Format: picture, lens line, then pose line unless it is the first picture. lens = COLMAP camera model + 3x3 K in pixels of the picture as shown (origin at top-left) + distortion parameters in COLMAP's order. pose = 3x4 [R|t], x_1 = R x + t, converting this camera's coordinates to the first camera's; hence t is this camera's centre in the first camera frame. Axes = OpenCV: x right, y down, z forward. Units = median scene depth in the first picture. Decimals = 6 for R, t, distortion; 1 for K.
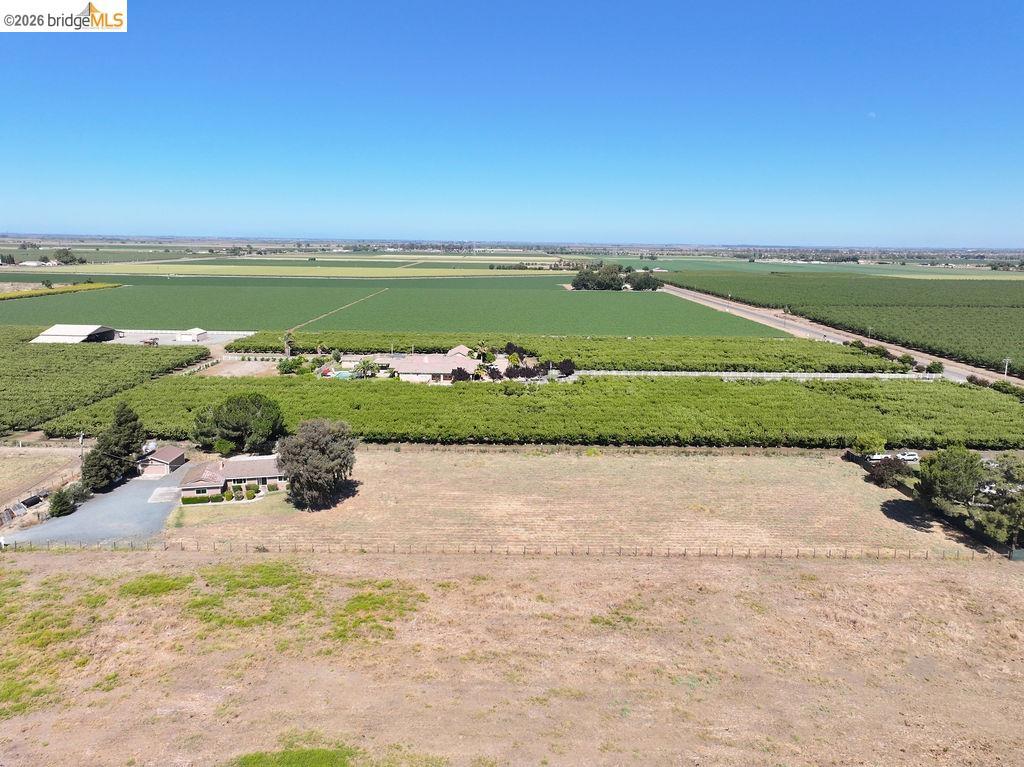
lens RADIAL K [[711.1, 0, 512.0], [0, 711.1, 383.5], [0, 0, 1]] dist [0.007684, 0.002786]
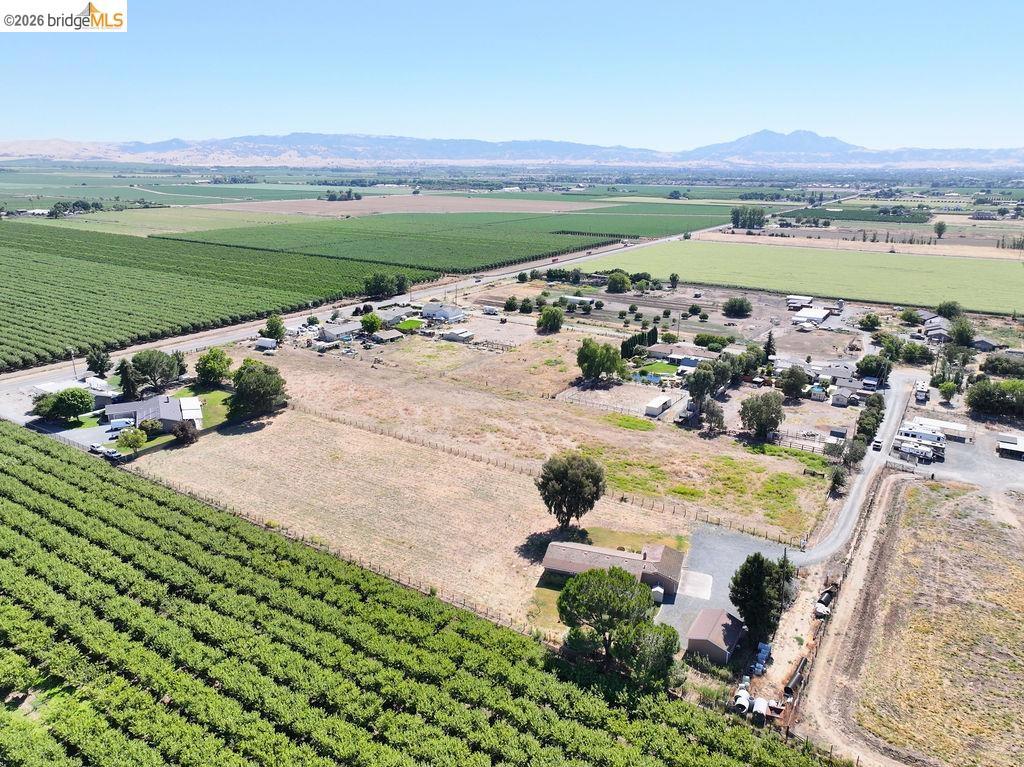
lens RADIAL K [[721.6, 0, 533.1], [0, 721.6, 383.5], [0, 0, 1]] dist [0.037997, 0.000989]
pose [[-0.848836, -0.177599, 0.497932, -0.591118], [0.083234, 0.885238, 0.457631, -0.451868], [-0.522063, 0.429898, -0.736640, 1.382260]]
